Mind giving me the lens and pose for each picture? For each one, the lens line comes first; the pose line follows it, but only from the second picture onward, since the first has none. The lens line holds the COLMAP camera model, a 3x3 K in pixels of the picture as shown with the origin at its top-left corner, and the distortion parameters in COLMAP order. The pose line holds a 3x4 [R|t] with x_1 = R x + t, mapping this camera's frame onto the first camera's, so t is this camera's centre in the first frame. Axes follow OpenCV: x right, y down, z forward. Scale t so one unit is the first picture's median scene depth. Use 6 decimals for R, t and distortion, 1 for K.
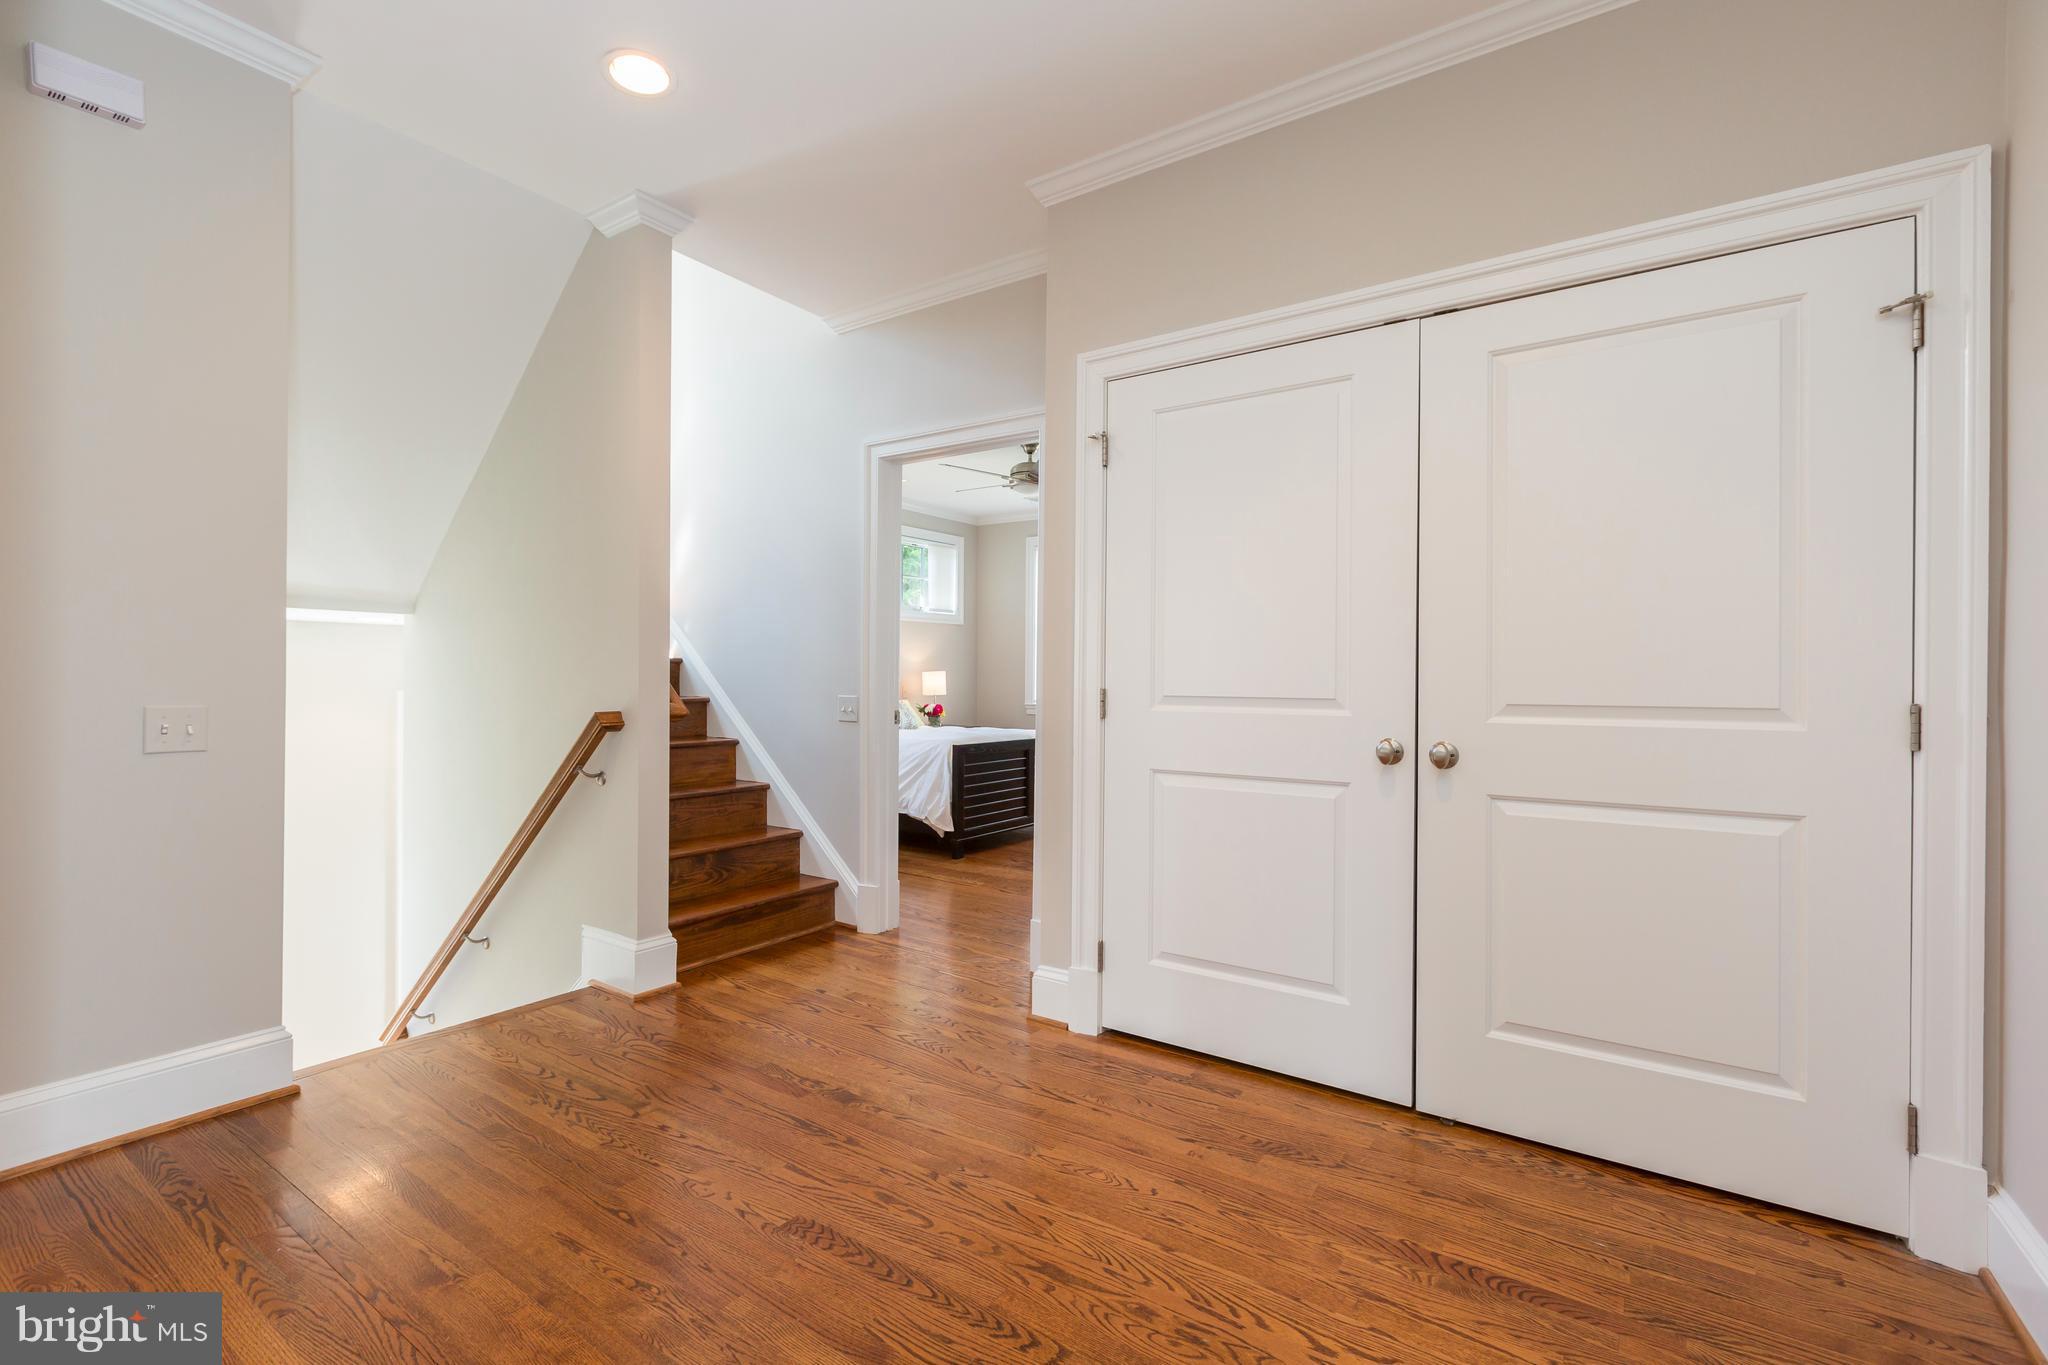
lens RADIAL K [[908.5, 0, 1024.1], [0, 908.5, 681.5], [0, 0, 1]] dist [0.000284, -0.001964]
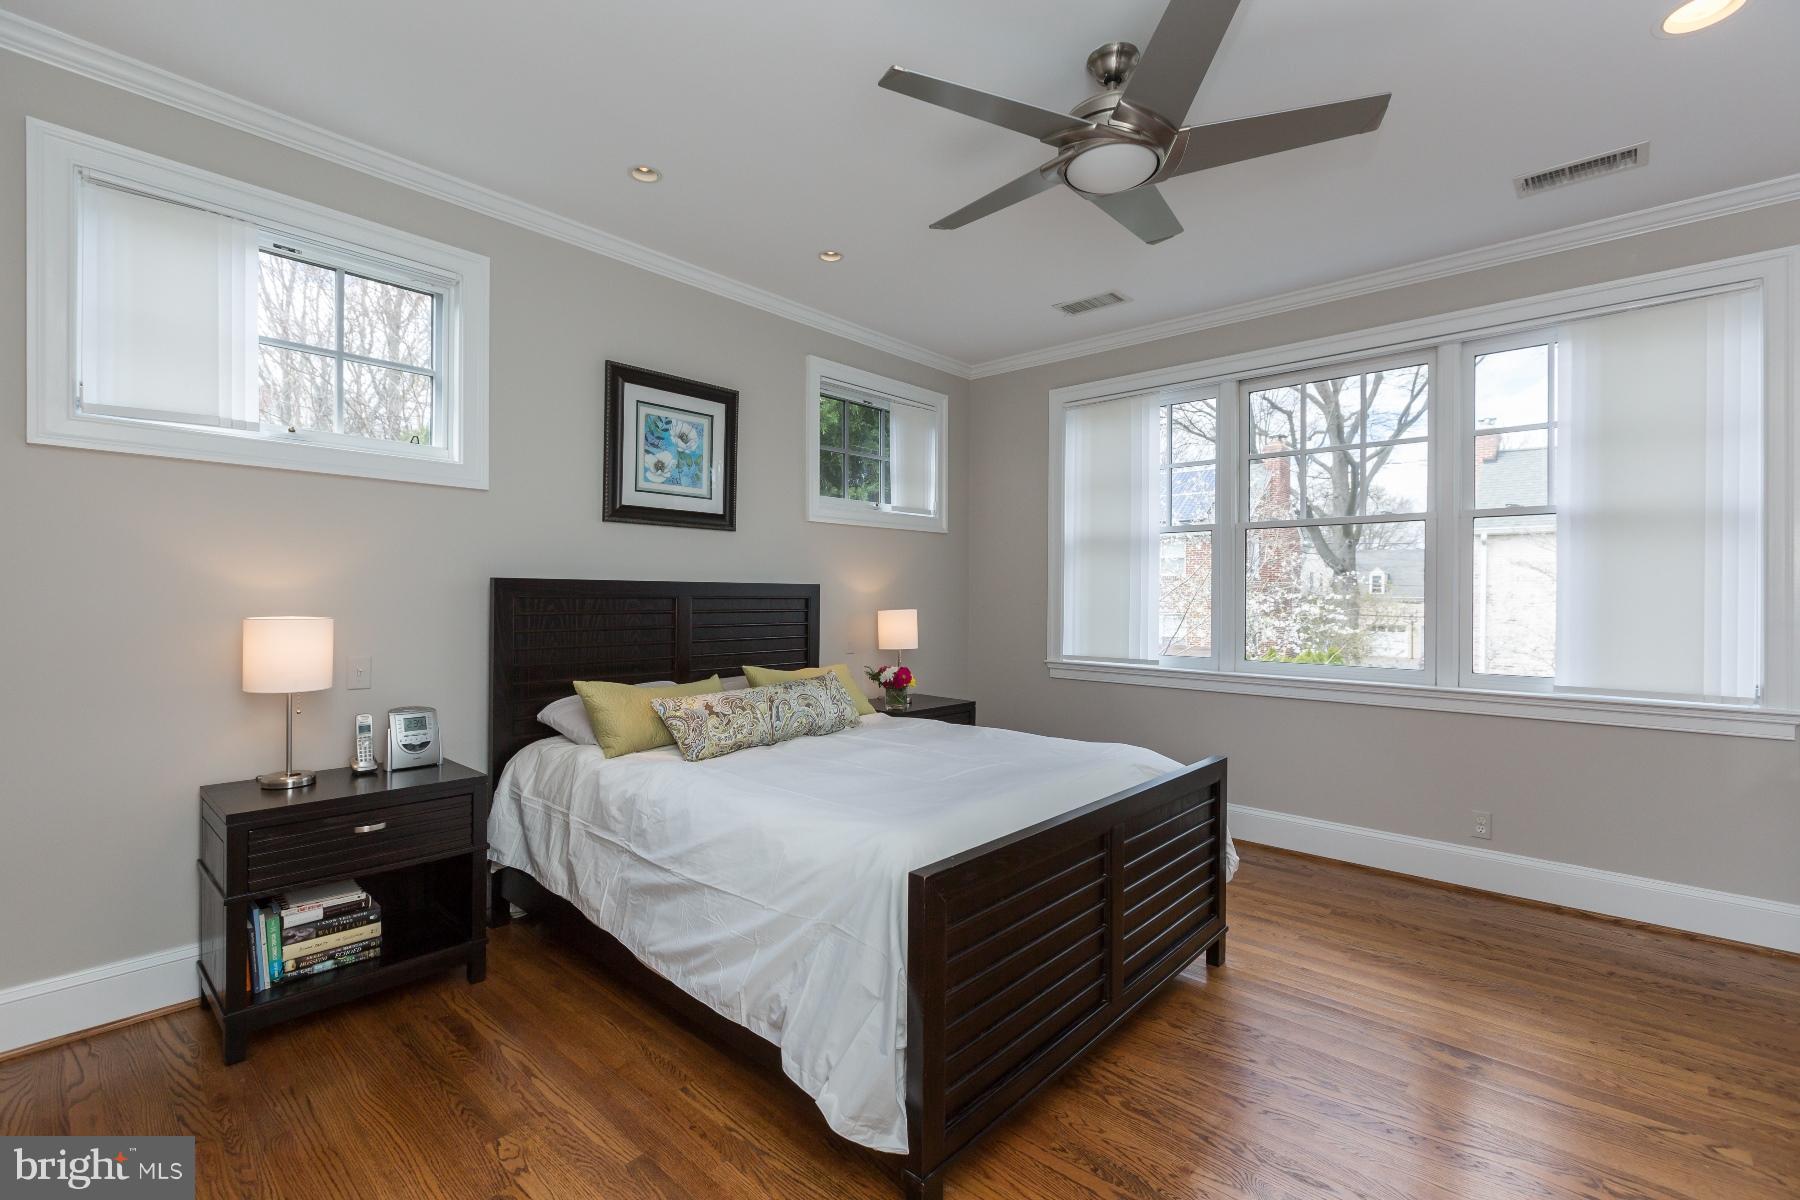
lens RADIAL K [[798.5, 0, 899.2], [0, 798.5, 596.1], [0, 0, 1]] dist [0.000284, -0.001964]
pose [[0.991630, 0.001472, -0.129100, -0.030848], [-0.001236, 0.999997, 0.001902, -0.020910], [0.129103, -0.001727, 0.991630, 0.487923]]
